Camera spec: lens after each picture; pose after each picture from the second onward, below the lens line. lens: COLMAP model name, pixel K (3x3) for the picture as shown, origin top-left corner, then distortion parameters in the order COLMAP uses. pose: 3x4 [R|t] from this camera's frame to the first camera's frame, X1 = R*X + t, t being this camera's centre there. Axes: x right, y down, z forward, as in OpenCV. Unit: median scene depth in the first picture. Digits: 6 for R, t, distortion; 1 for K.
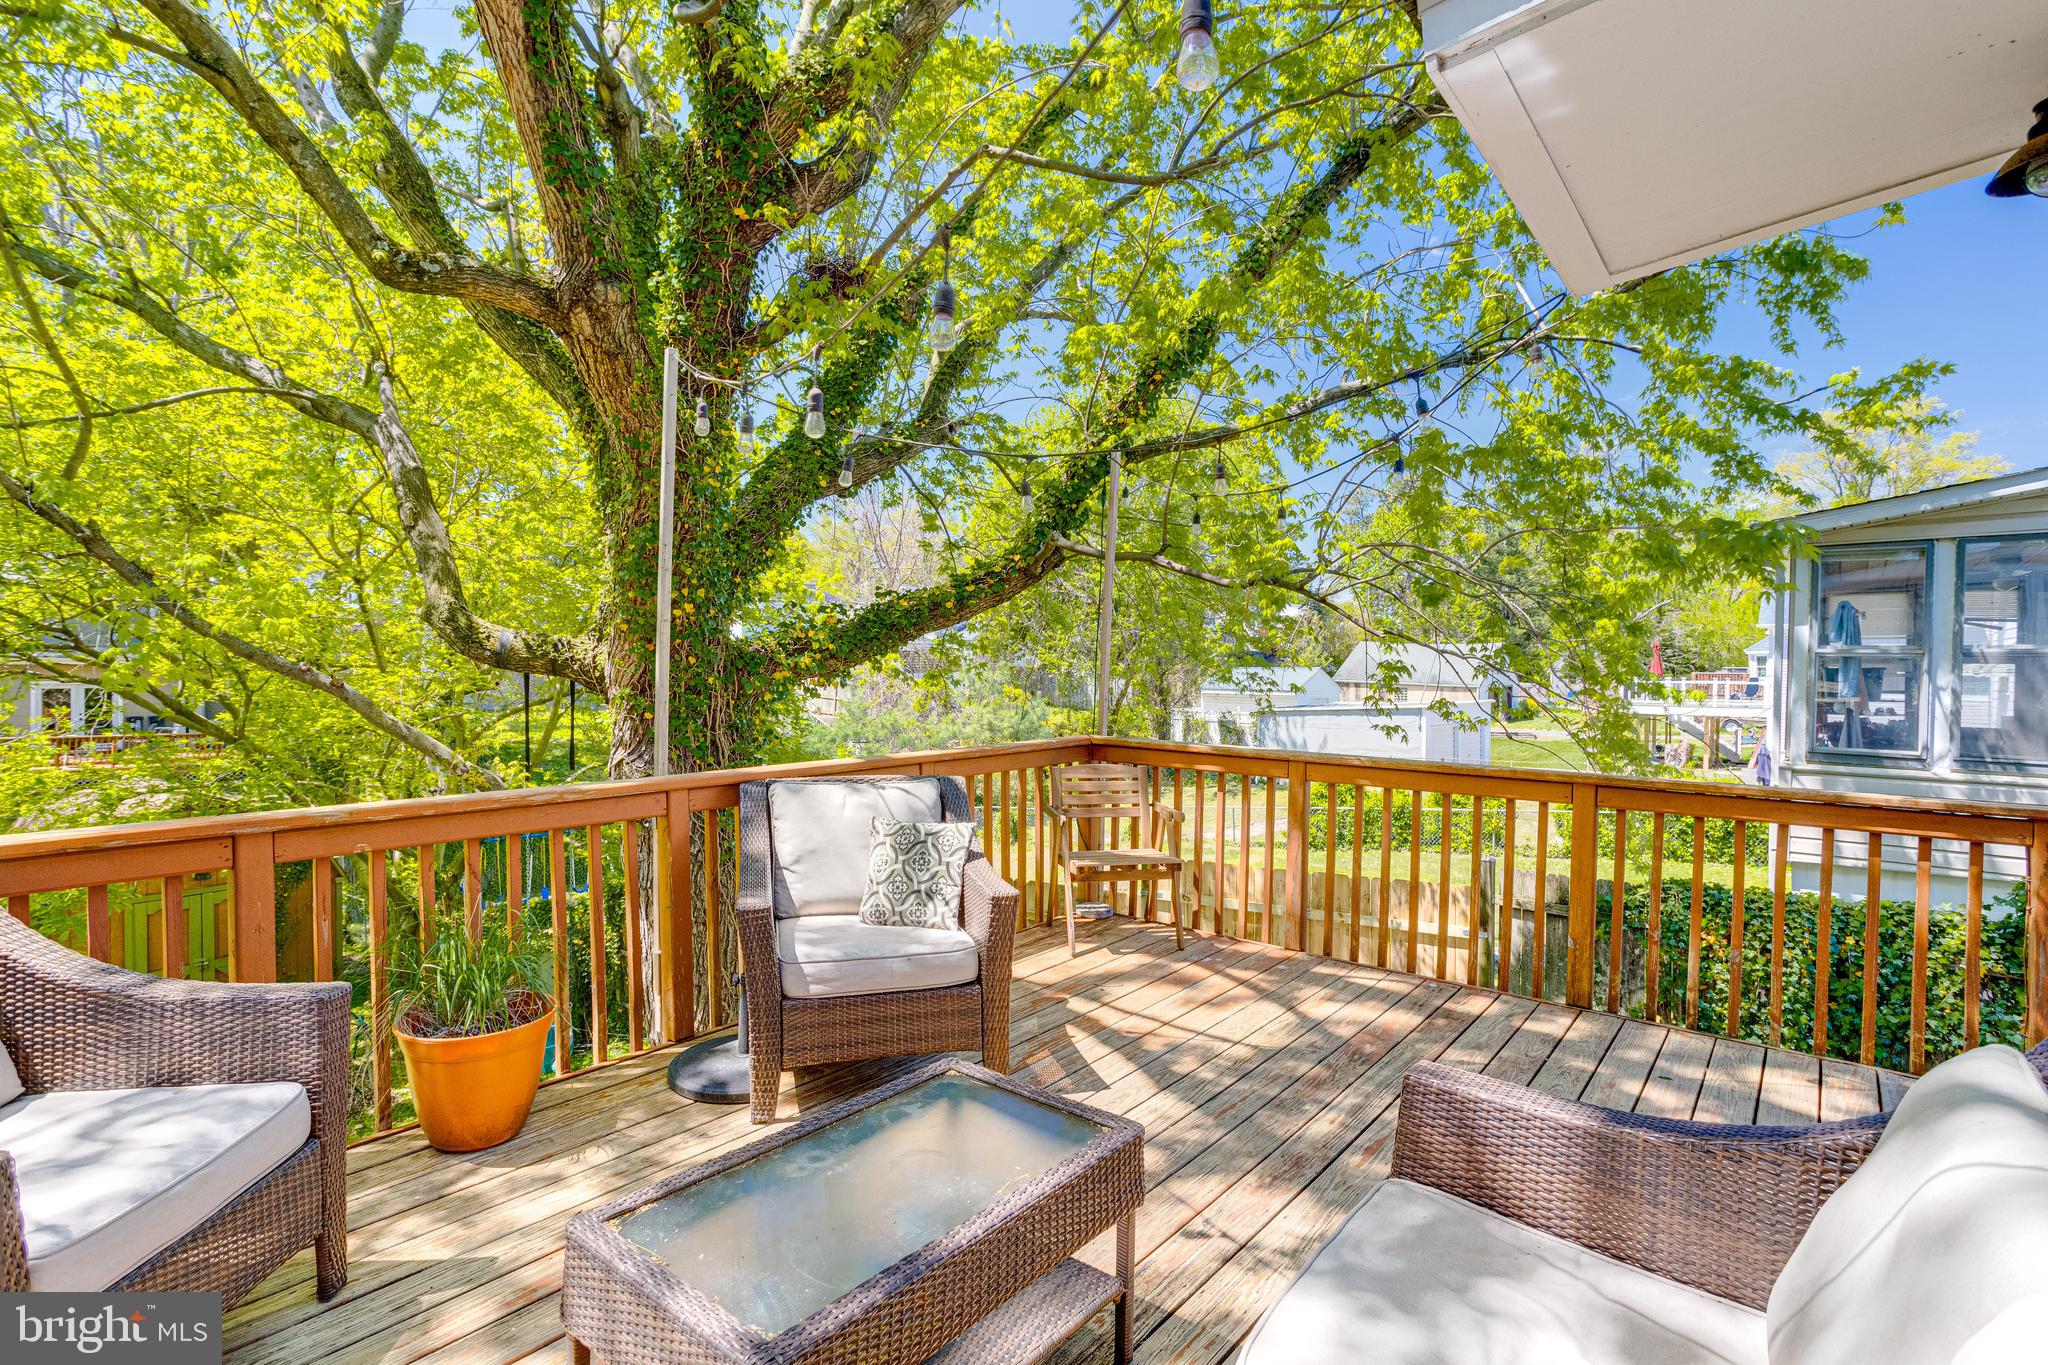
lens RADIAL K [[990.7, 0, 1029.9], [0, 990.7, 689.6], [0, 0, 1]] dist [-0.045652, 0.024340]
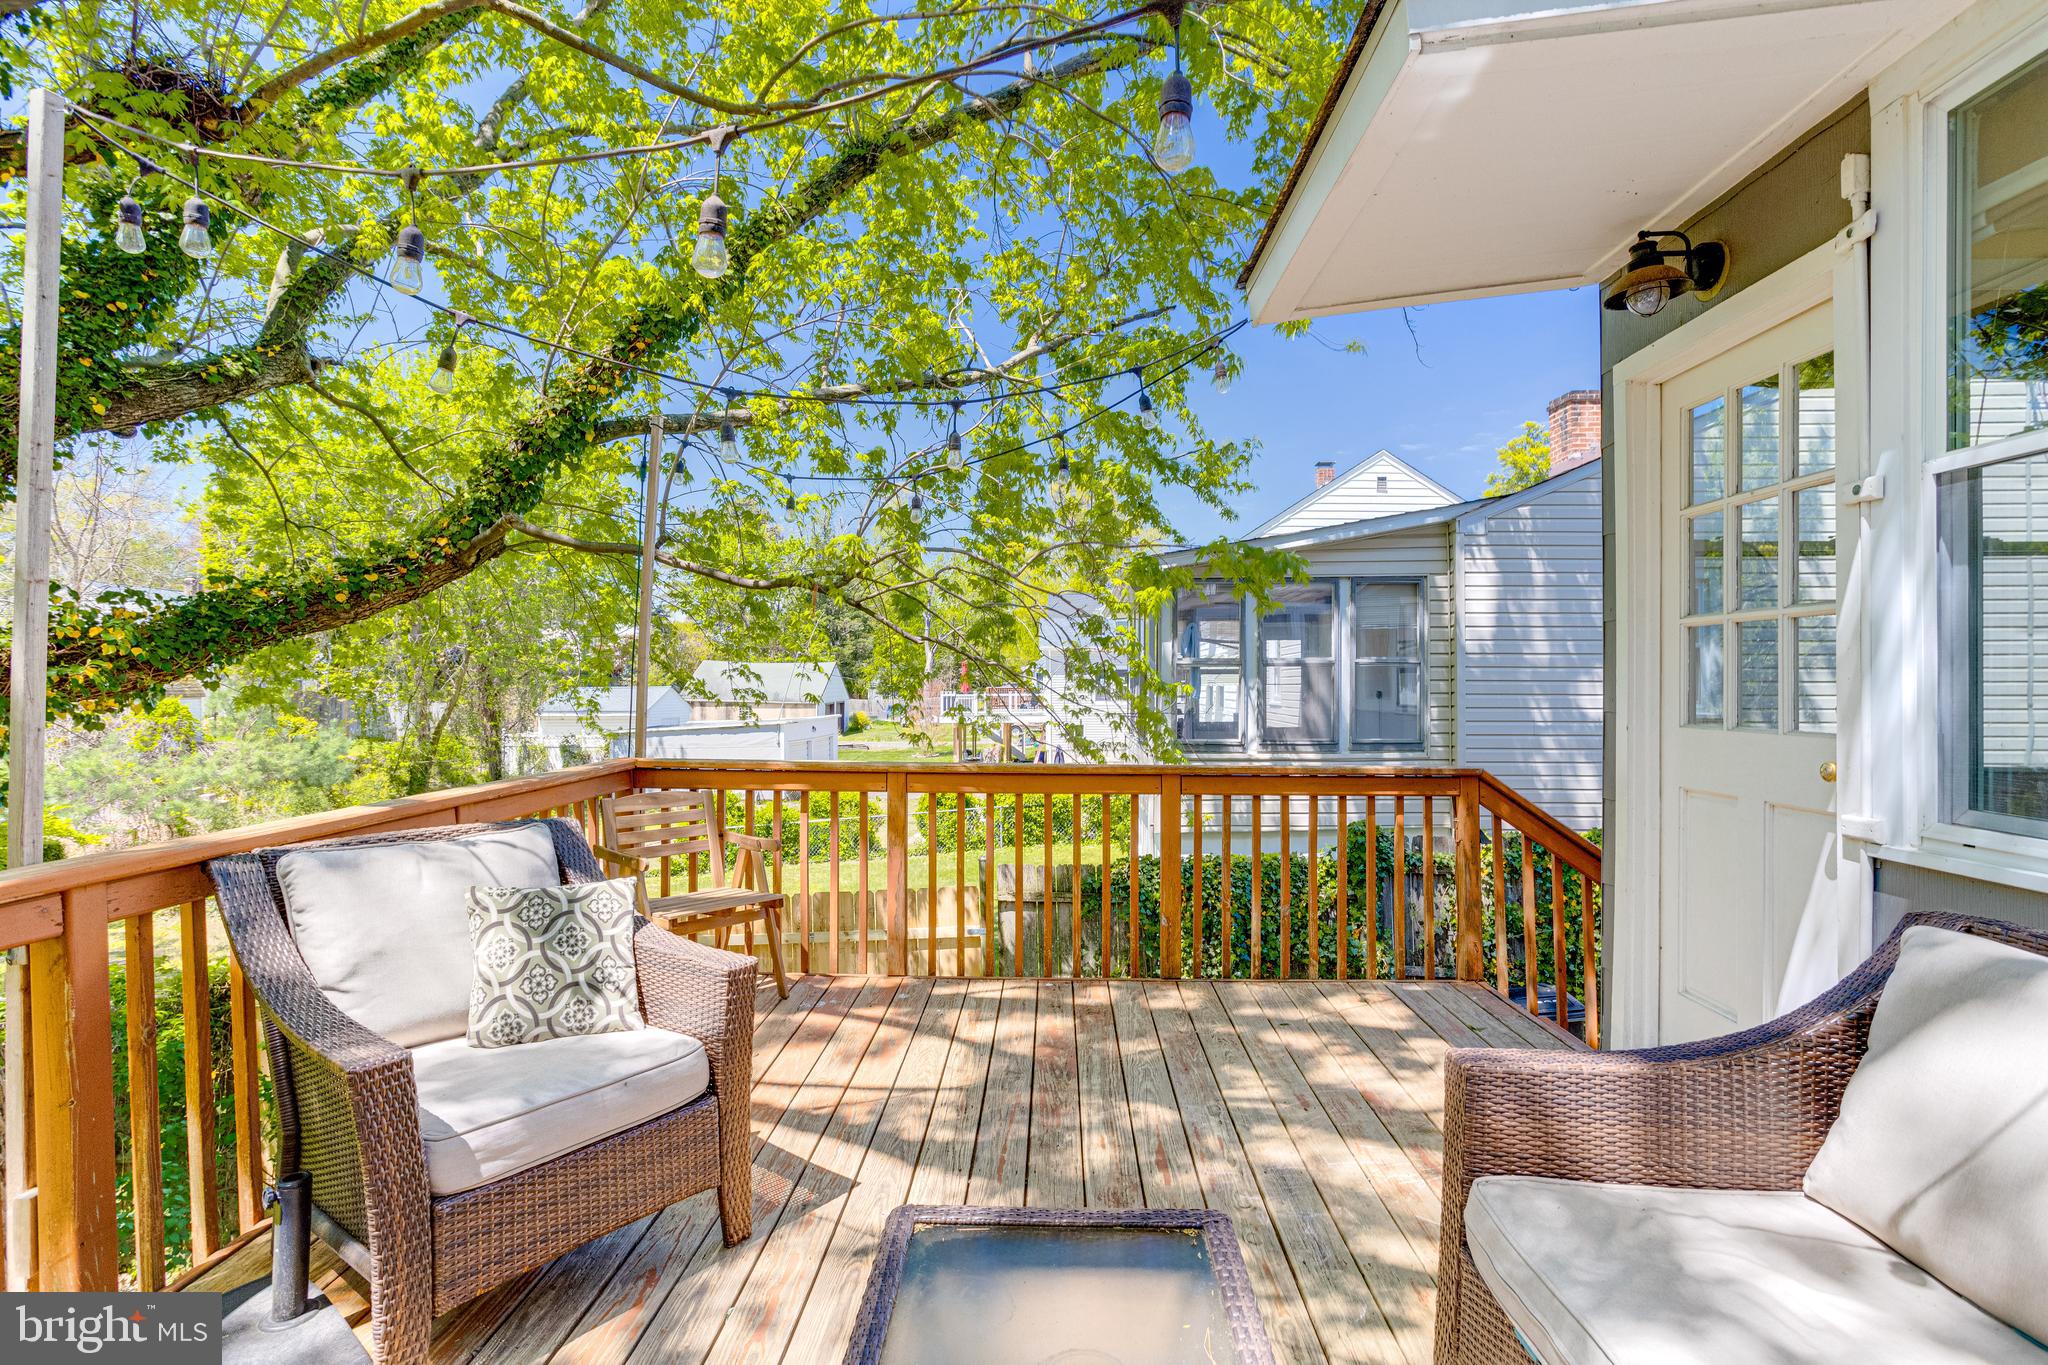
lens RADIAL K [[993.3, 0, 1029.0], [0, 993.3, 679.3], [0, 0, 1]] dist [-0.041133, 0.024496]
pose [[0.795374, -0.007829, 0.606068, -0.149270], [0.026076, 0.999433, -0.021310, 0.006161], [-0.605557, 0.032754, 0.795127, 0.131726]]
